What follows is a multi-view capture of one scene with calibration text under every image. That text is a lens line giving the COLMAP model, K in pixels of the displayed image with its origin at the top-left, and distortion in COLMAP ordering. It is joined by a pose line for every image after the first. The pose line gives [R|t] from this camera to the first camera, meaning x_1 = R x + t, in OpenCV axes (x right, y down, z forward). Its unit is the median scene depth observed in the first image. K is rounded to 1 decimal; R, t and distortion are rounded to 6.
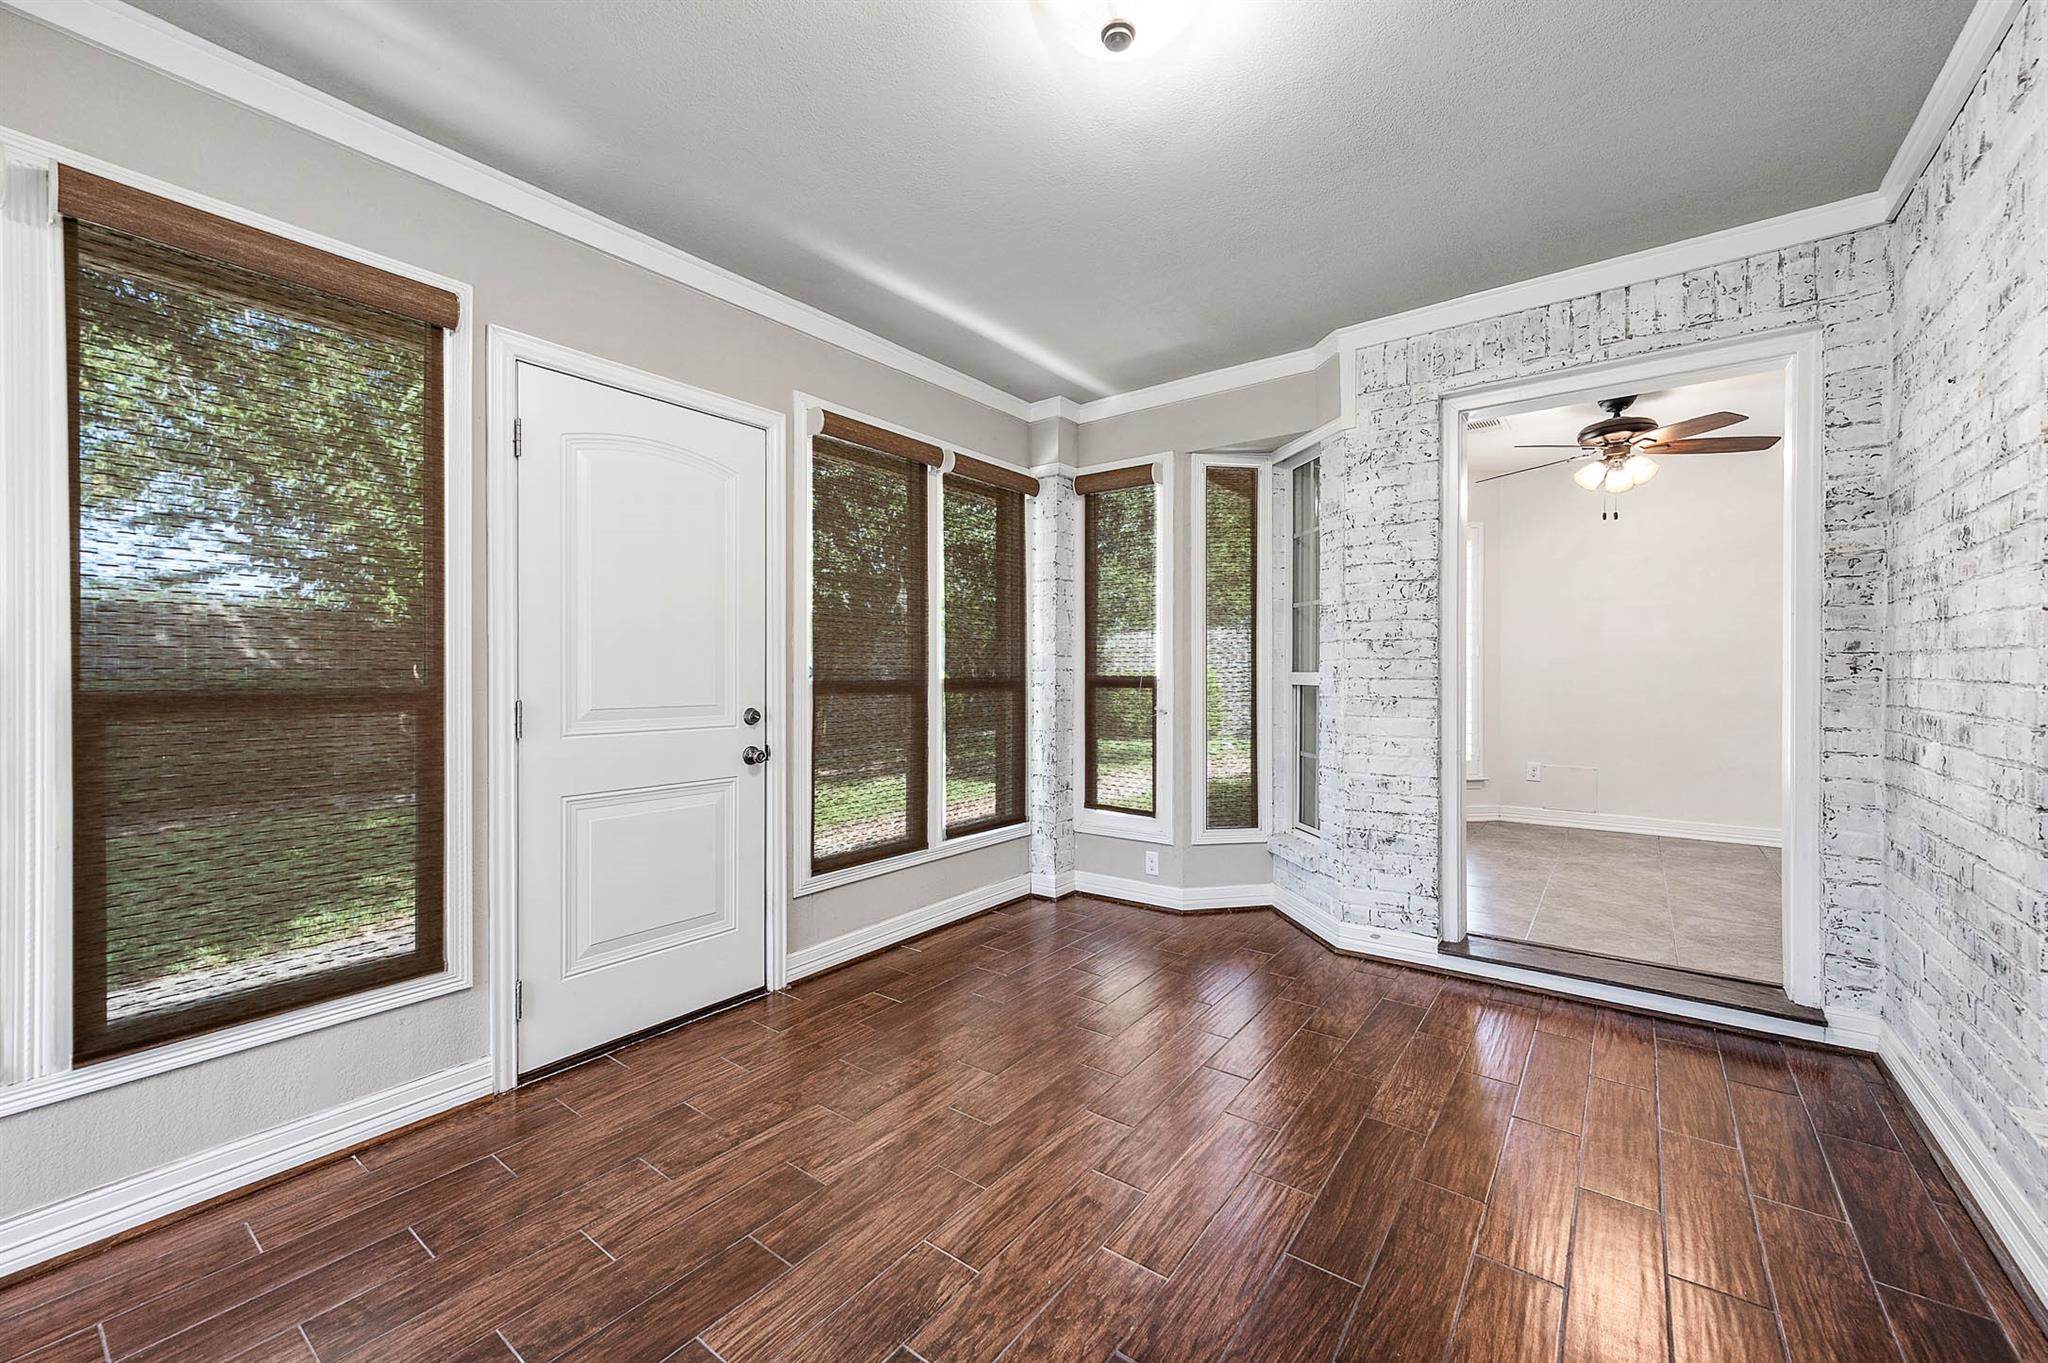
lens RADIAL K [[800.2, 0, 1024.3], [0, 800.2, 678.9], [0, 0, 1]] dist [0.012390, 0.000499]
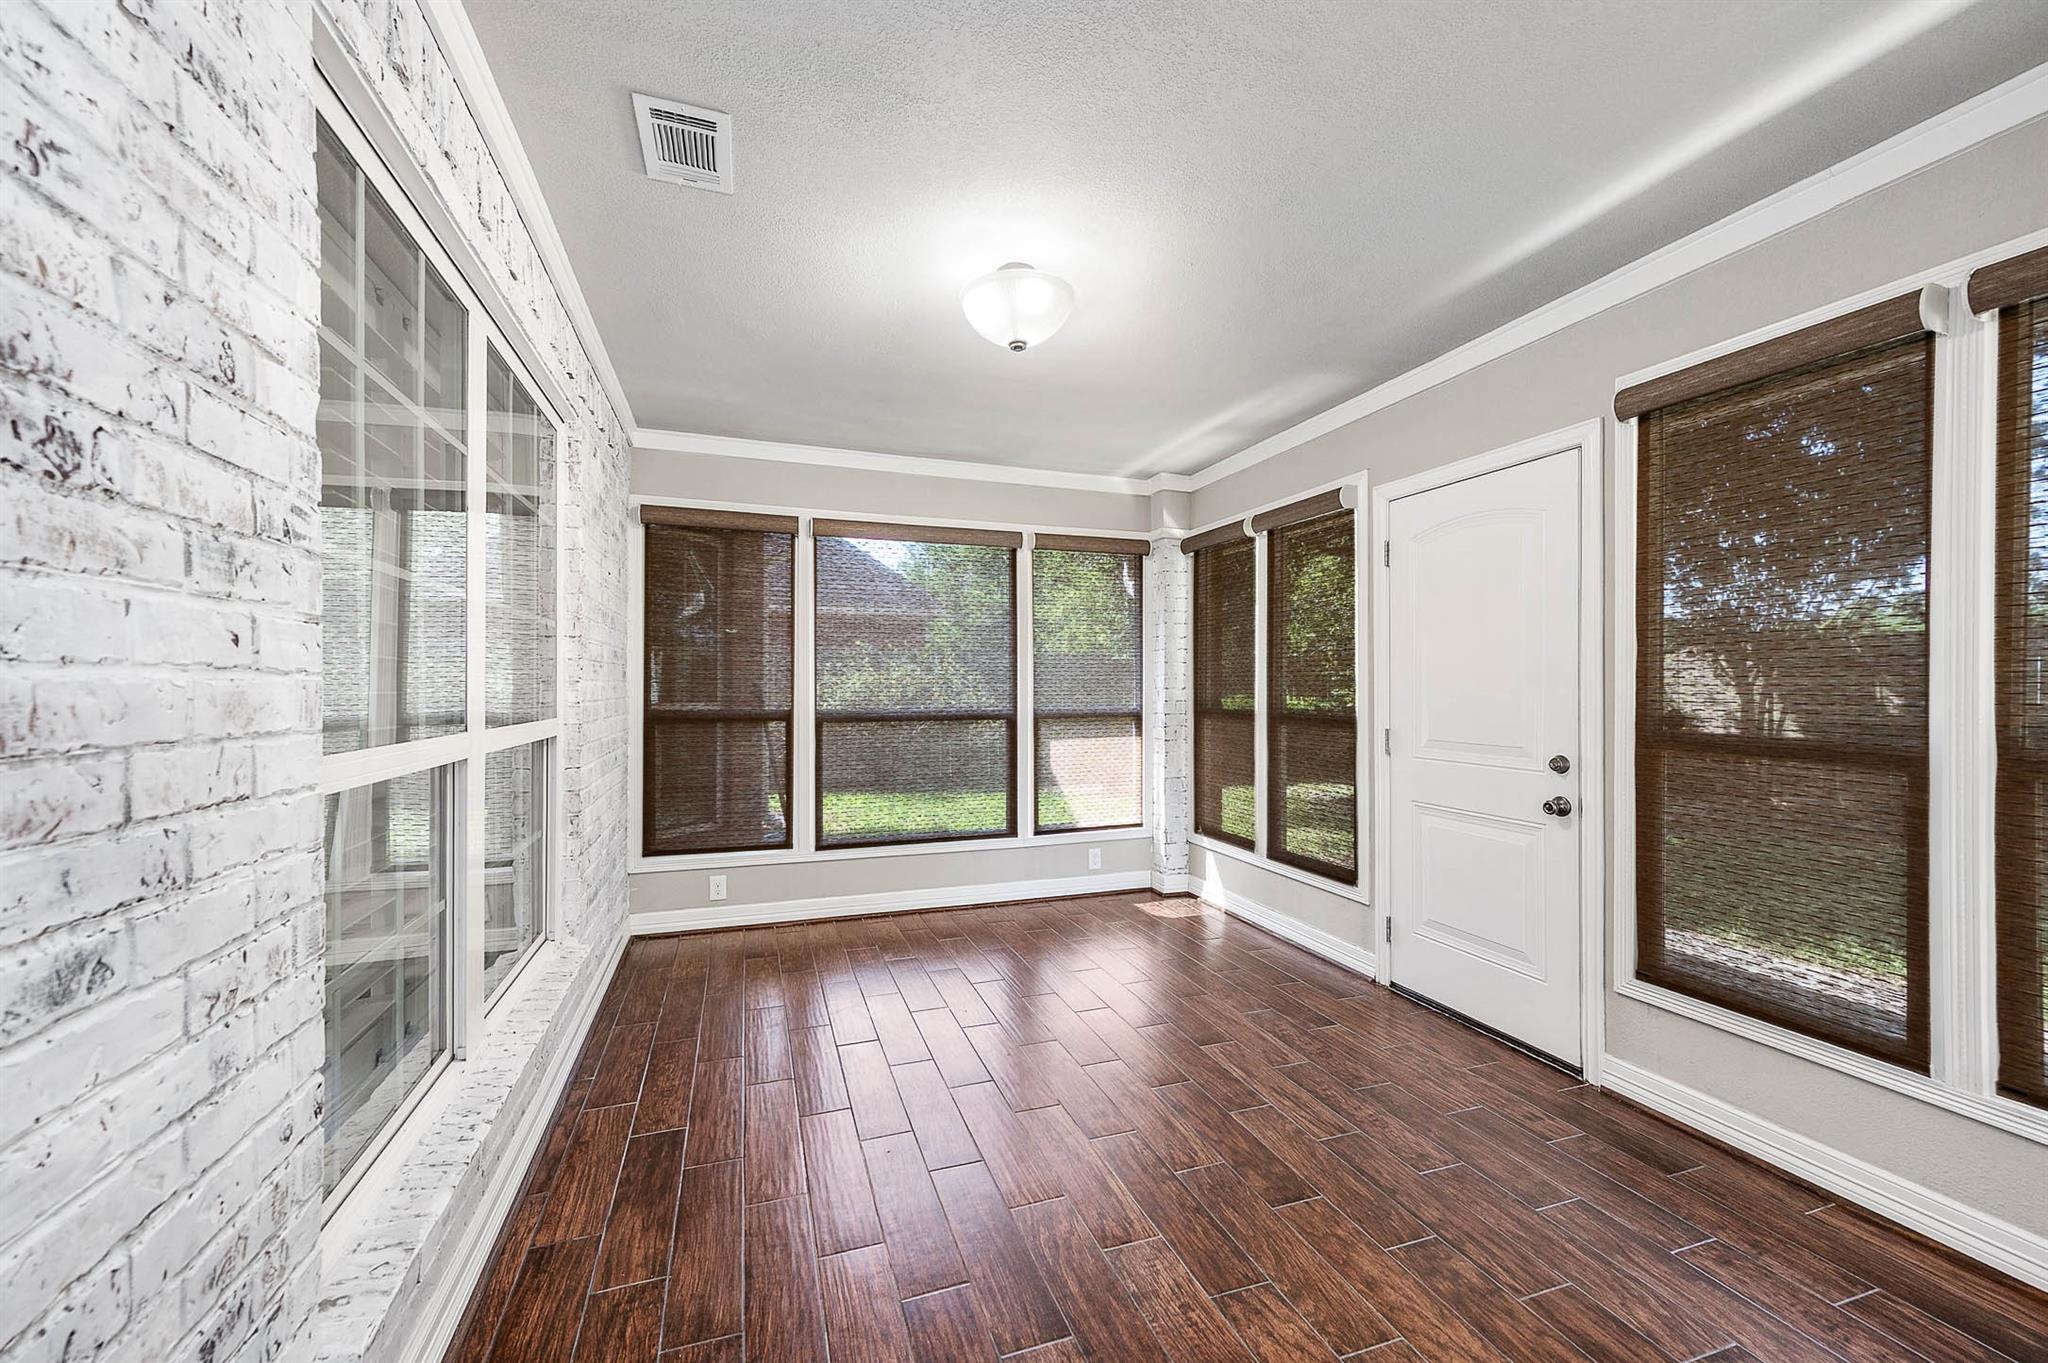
lens RADIAL K [[800.2, 0, 1025.8], [0, 800.2, 679.9], [0, 0, 1]] dist [0.012390, 0.000499]
pose [[-0.548148, -0.005068, -0.836366, 0.784964], [-0.008470, 0.999964, -0.000508, -0.045751], [0.836339, 0.006806, -0.548171, 0.993466]]
